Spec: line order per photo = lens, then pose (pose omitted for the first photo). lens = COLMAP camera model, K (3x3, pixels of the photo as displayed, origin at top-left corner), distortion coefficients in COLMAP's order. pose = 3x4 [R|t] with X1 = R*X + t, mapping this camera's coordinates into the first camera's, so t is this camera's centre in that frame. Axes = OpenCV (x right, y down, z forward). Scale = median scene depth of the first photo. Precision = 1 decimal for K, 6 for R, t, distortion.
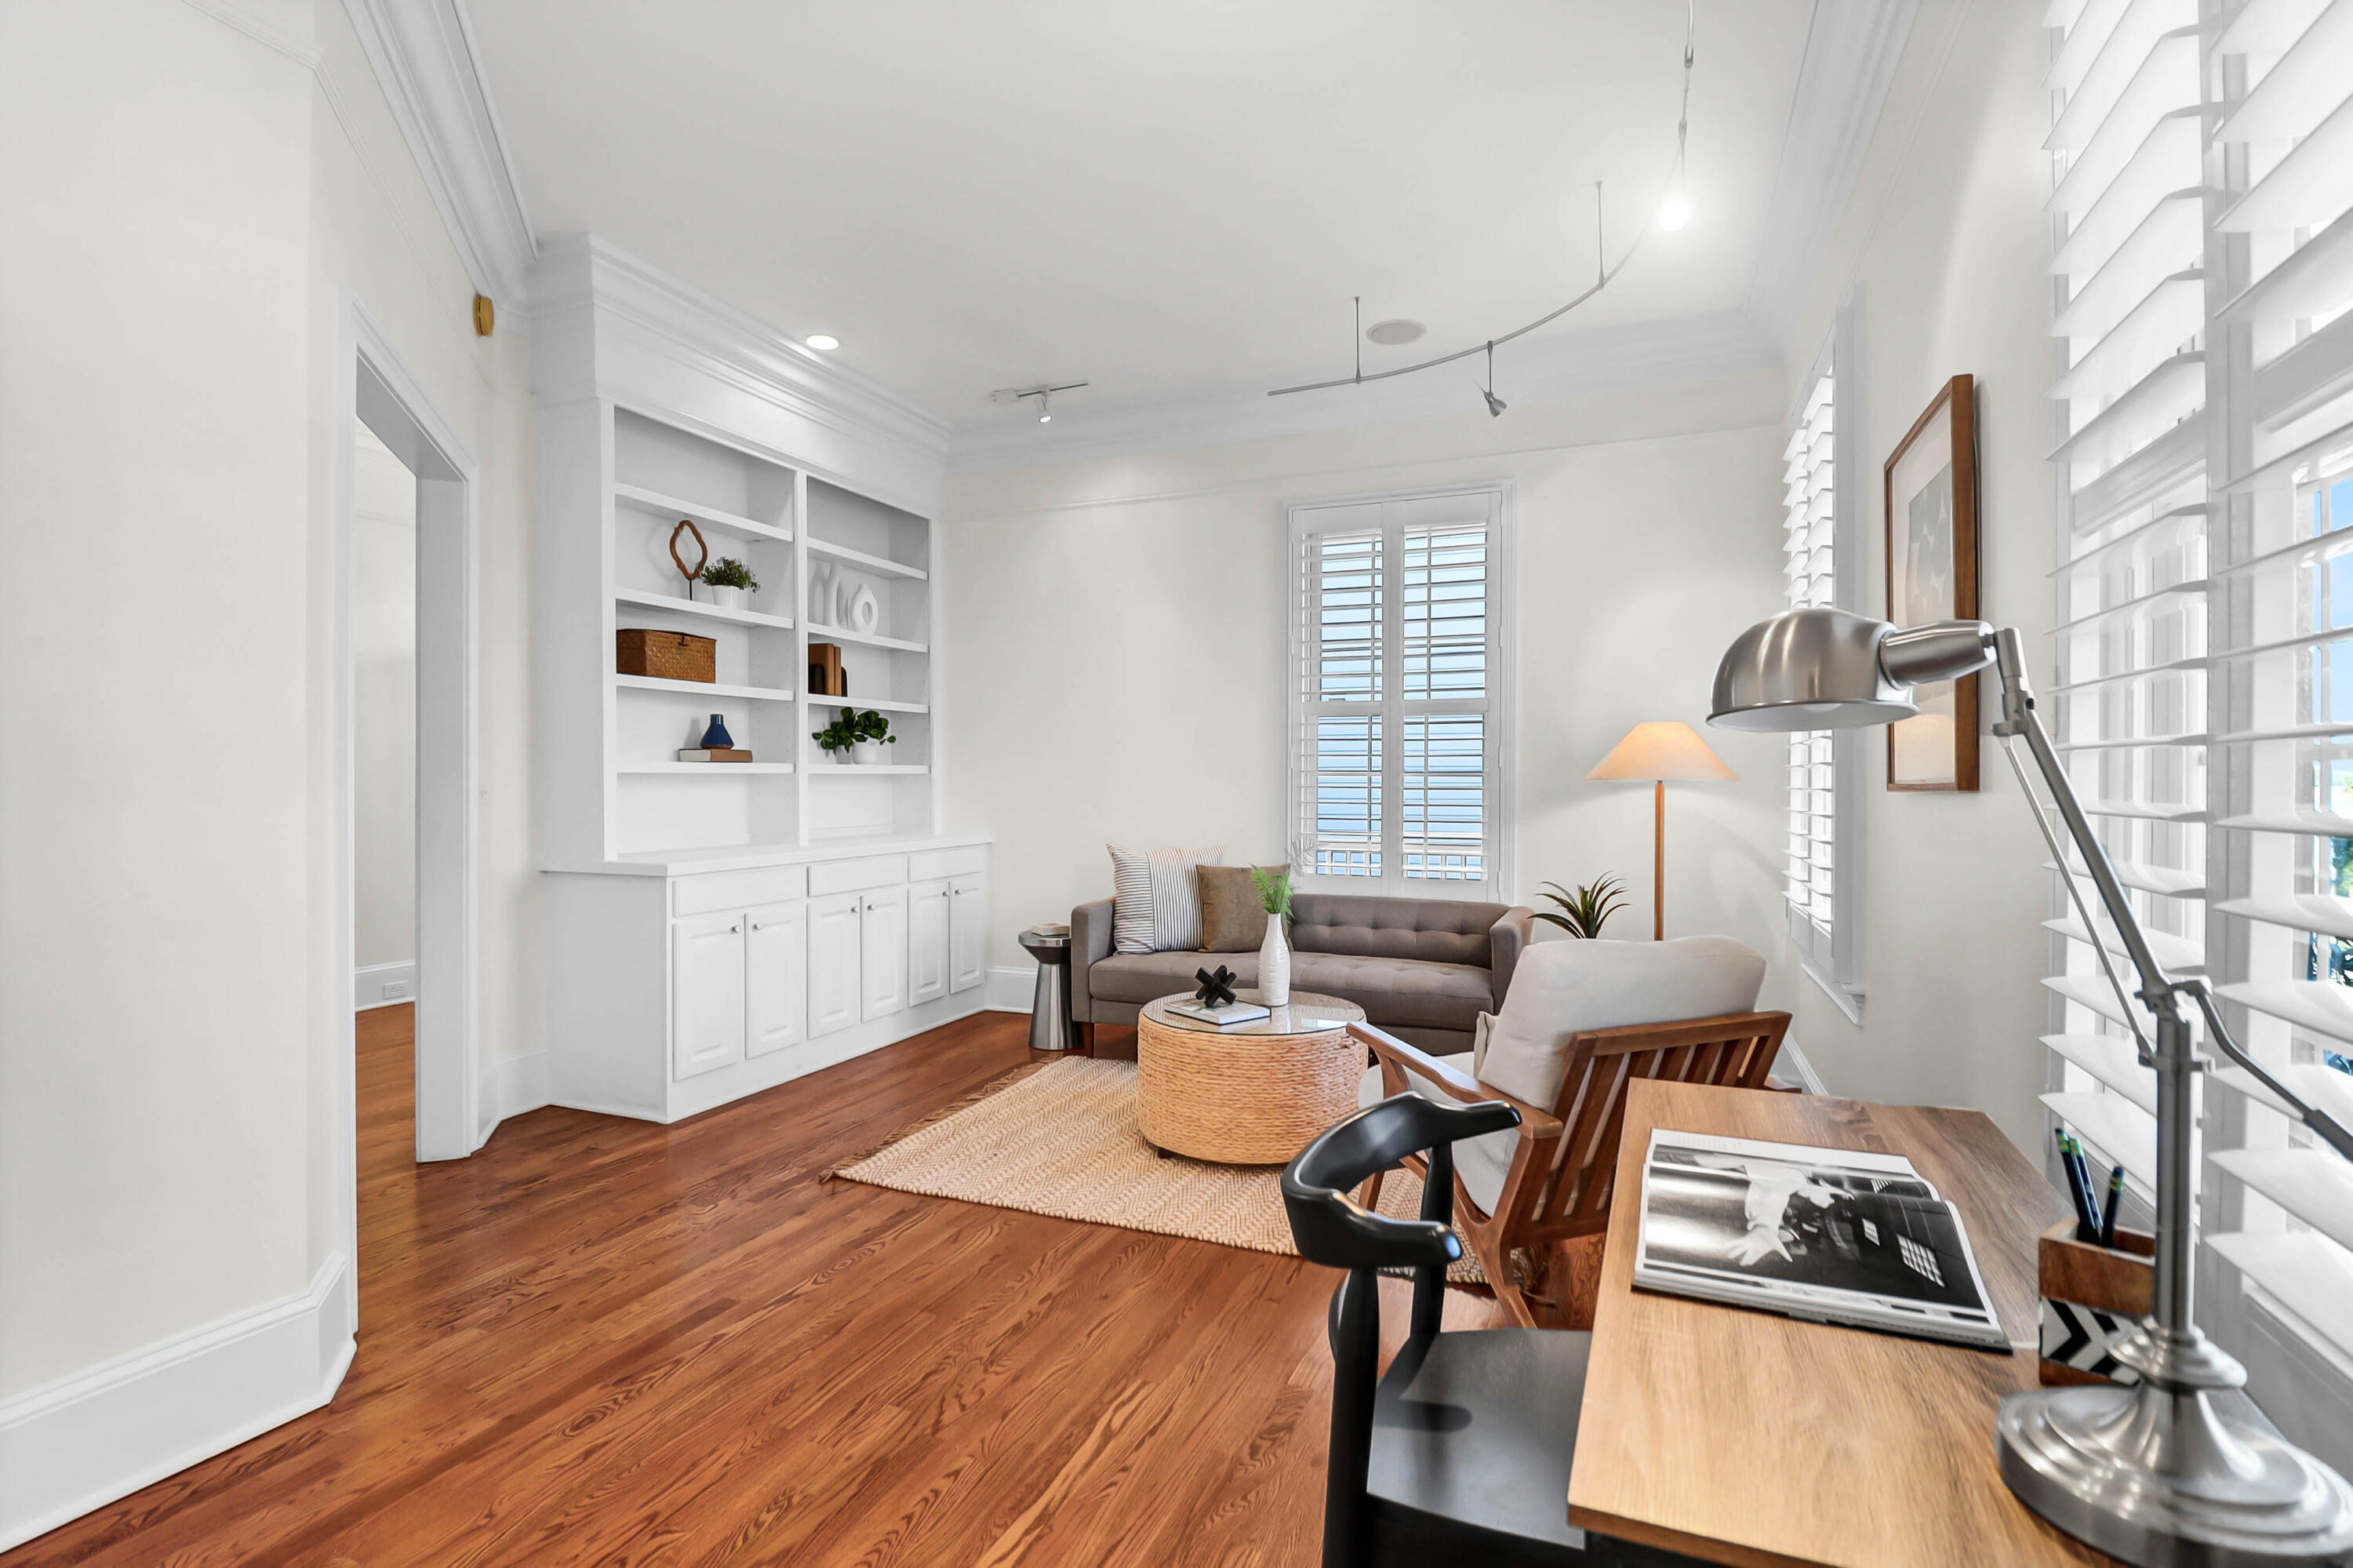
lens RADIAL K [[1130.5, 0, 1162.9], [0, 1130.5, 780.9], [0, 0, 1]] dist [-0.005635, -0.001467]
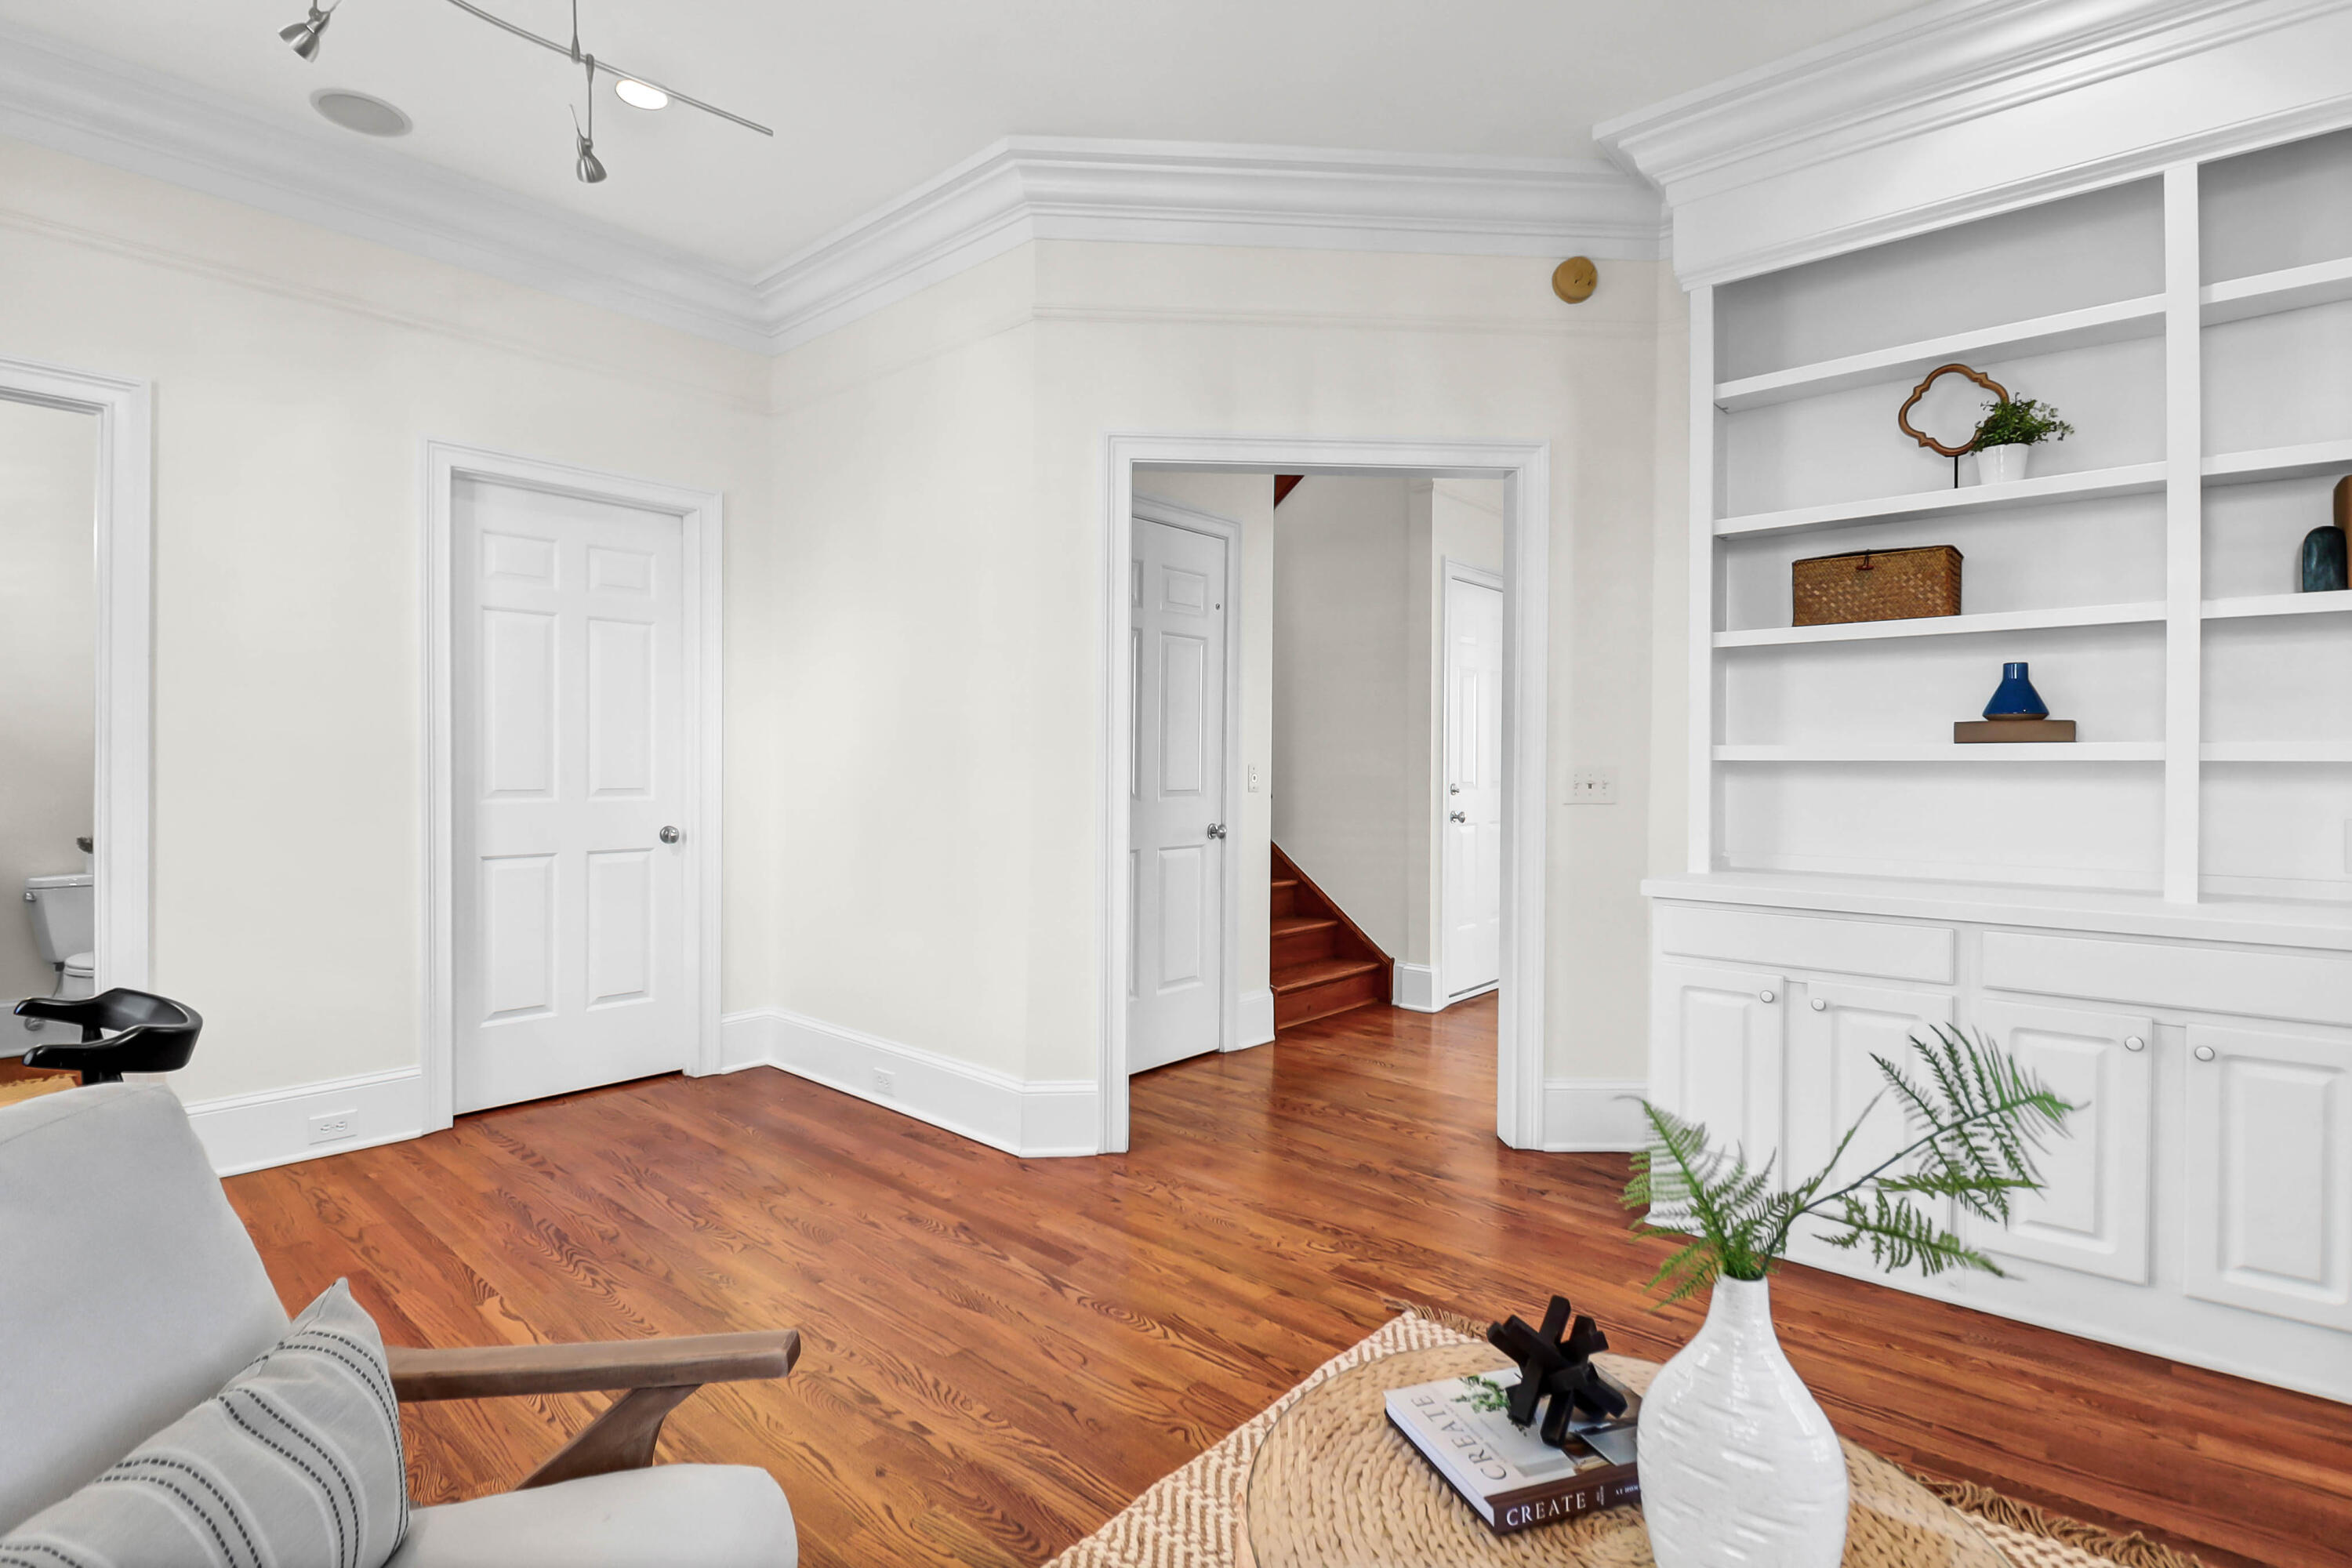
lens RADIAL K [[1130.0, 0, 1157.5], [0, 1130.0, 771.0], [0, 0, 1]] dist [-0.005635, -0.001467]
pose [[-0.321305, 0.001108, -0.946975, 0.488637], [-0.012895, 0.999901, 0.005545, 0.001457], [0.946888, 0.013993, -0.321259, 1.184891]]
